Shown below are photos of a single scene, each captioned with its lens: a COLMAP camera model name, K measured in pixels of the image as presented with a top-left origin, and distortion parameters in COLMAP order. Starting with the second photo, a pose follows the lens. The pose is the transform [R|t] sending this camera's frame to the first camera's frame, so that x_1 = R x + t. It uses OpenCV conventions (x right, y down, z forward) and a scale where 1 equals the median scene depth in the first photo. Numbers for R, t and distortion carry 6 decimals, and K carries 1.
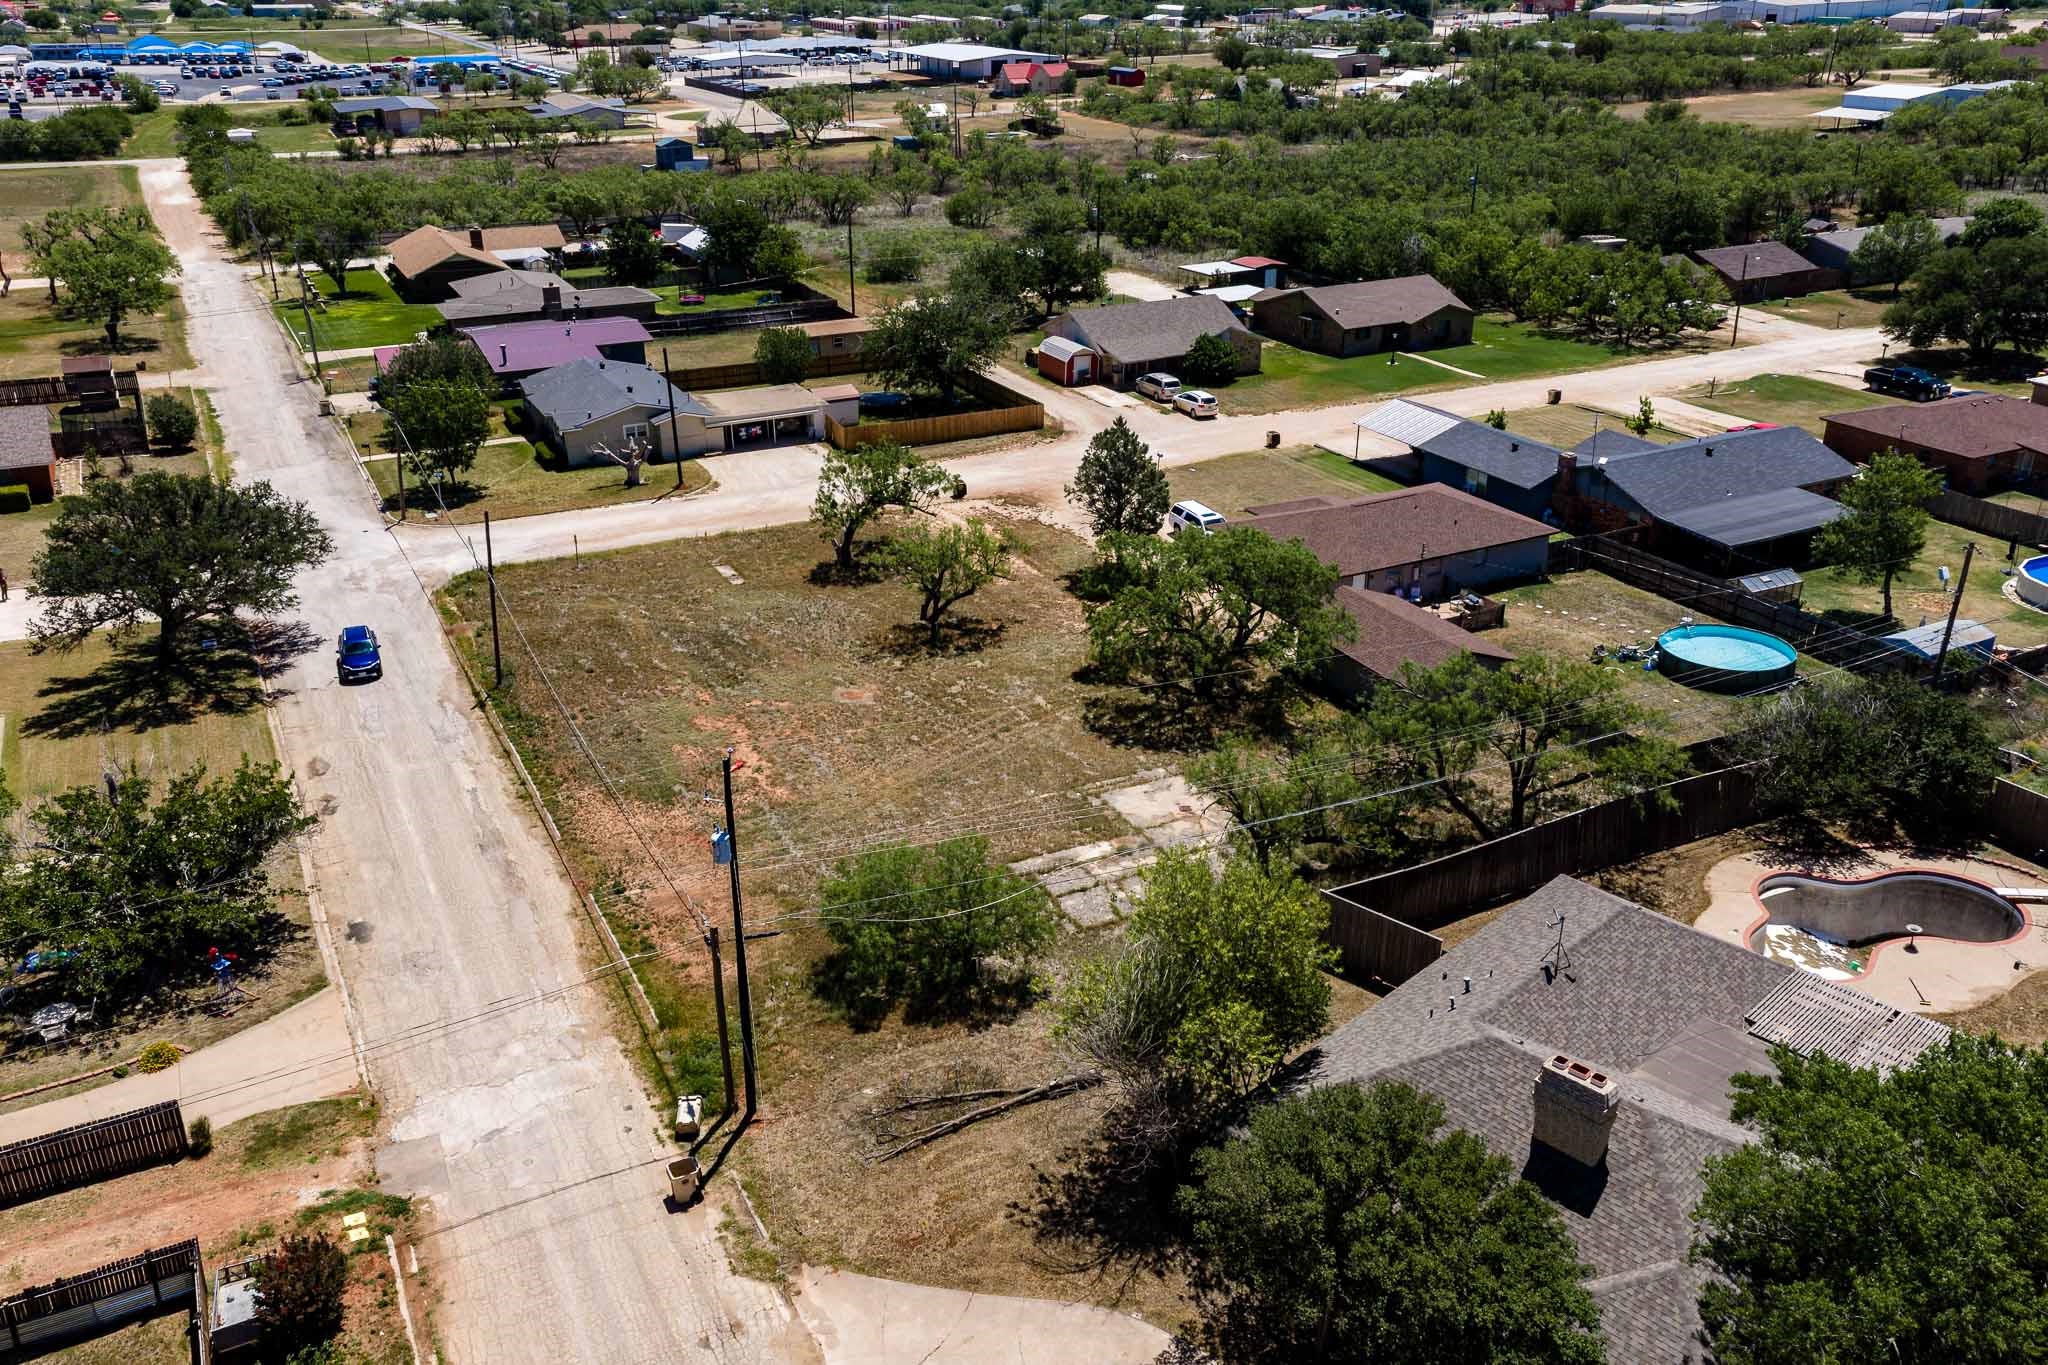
lens RADIAL K [[1674.4, 0, 1017.9], [0, 1674.4, 678.7], [0, 0, 1]] dist [0.077107, -0.057031]
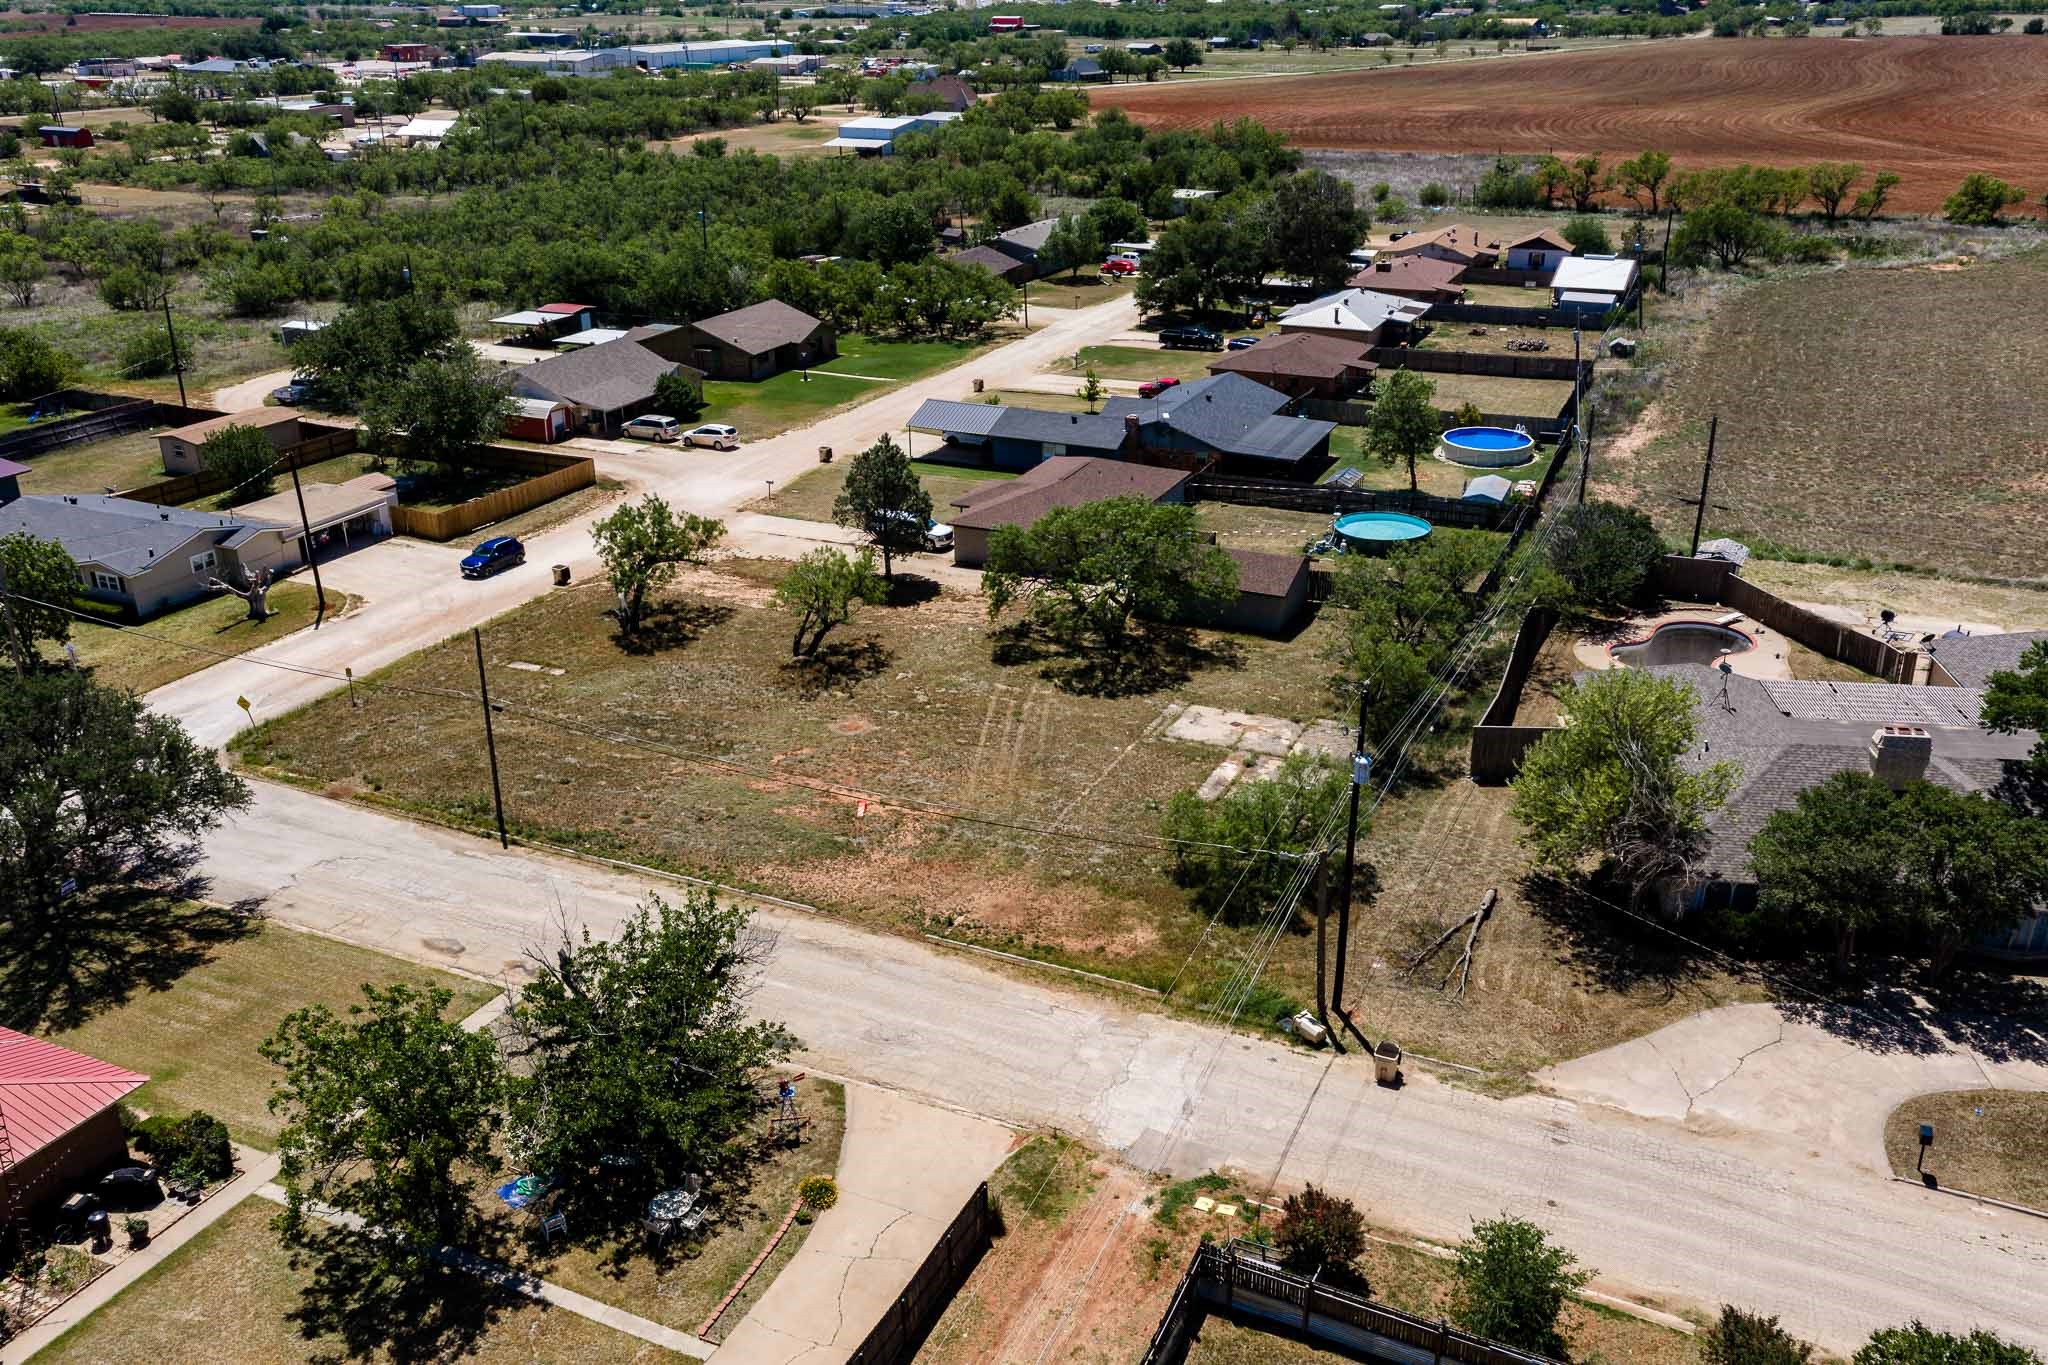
lens RADIAL K [[1674.4, 0, 1017.9], [0, 1674.4, 678.7], [0, 0, 1]] dist [0.077107, -0.057031]
pose [[0.787276, -0.238499, 0.568607, -0.542403], [0.252253, 0.966043, 0.055939, -0.045776], [-0.562640, 0.099394, 0.820705, 0.094481]]
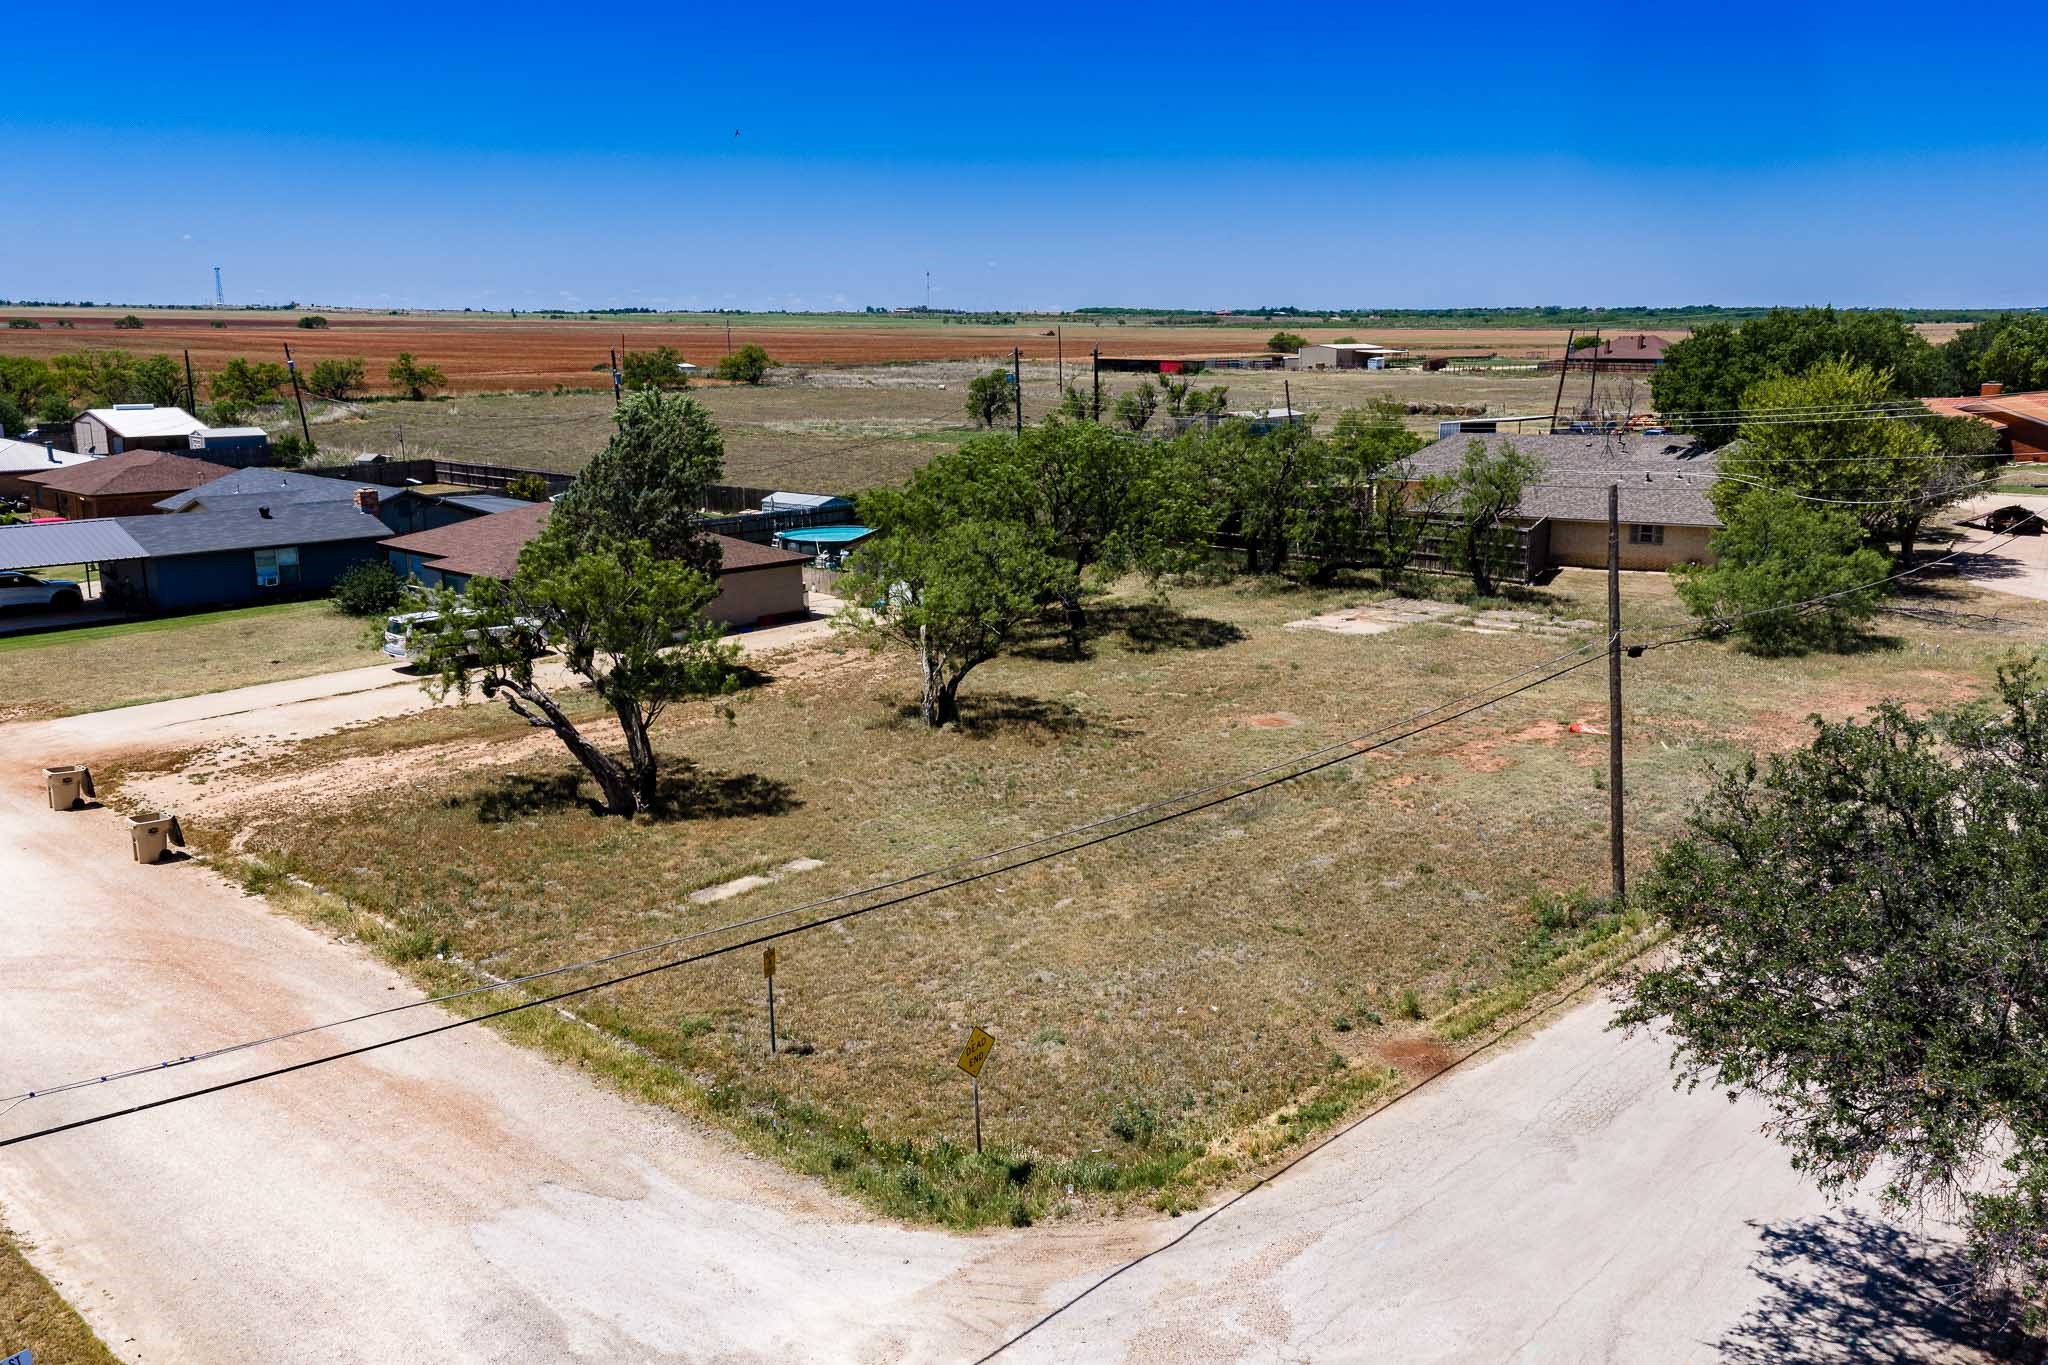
lens RADIAL K [[1674.4, 0, 1017.9], [0, 1674.4, 678.7], [0, 0, 1]] dist [0.077107, -0.057031]
pose [[-0.337186, -0.189954, 0.922075, -0.592598], [0.385447, 0.865725, 0.319297, -0.222603], [-0.858916, 0.463073, -0.218693, 1.112896]]
